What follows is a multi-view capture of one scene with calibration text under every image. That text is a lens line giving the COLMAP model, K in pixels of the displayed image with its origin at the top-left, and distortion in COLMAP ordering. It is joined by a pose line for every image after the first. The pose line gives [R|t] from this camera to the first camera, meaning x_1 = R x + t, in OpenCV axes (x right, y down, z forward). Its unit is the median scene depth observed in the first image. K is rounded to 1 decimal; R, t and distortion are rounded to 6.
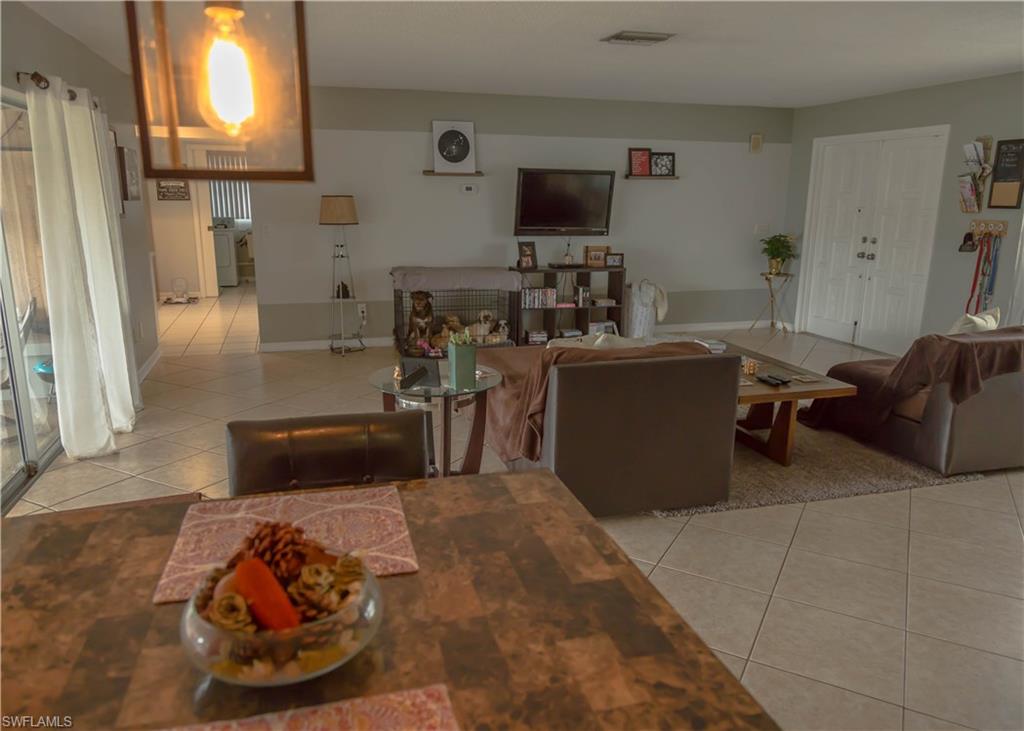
lens RADIAL K [[750.9, 0, 512.0], [0, 750.9, 365.5], [0, 0, 1]] dist [0.032129, -0.000969]
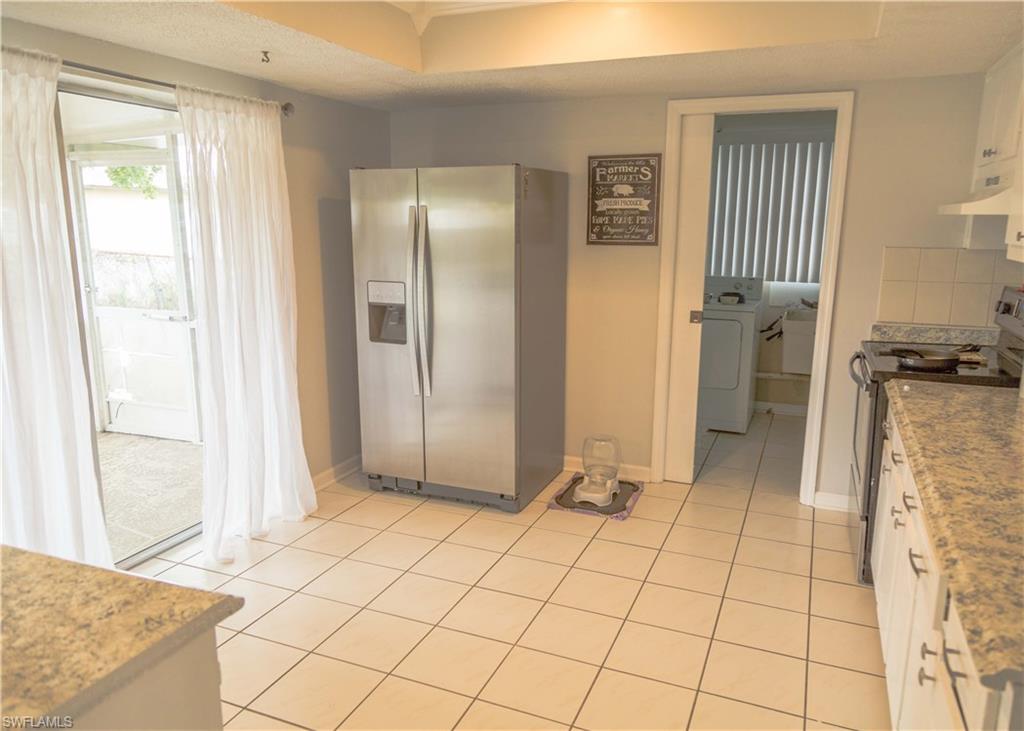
lens RADIAL K [[750.9, 0, 512.0], [0, 750.9, 365.5], [0, 0, 1]] dist [0.032129, -0.000969]
pose [[0.782211, 0.120032, -0.611342, -0.206397], [-0.141691, 0.989825, 0.013051, -0.131114], [0.606688, 0.076413, 0.791259, 0.563689]]
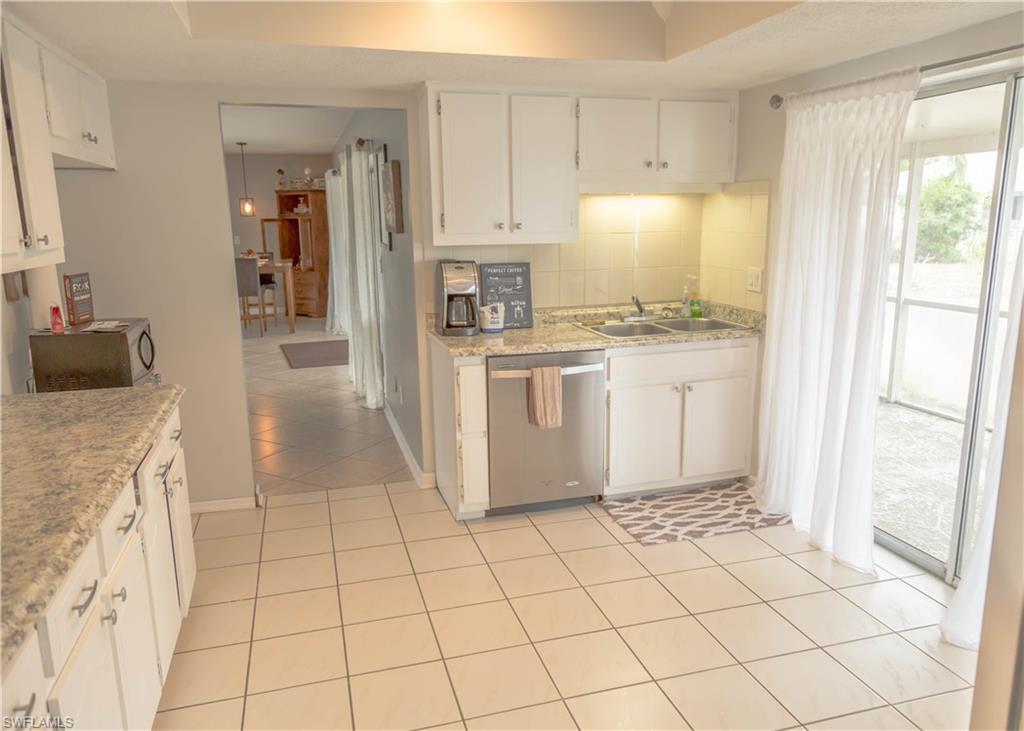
lens RADIAL K [[750.9, 0, 512.0], [0, 750.9, 365.5], [0, 0, 1]] dist [0.032129, -0.000969]
pose [[-0.999950, 0.004420, 0.008991, -0.488055], [0.007759, 0.909373, 0.415909, -0.320022], [-0.006338, 0.415957, -0.909362, 1.364450]]
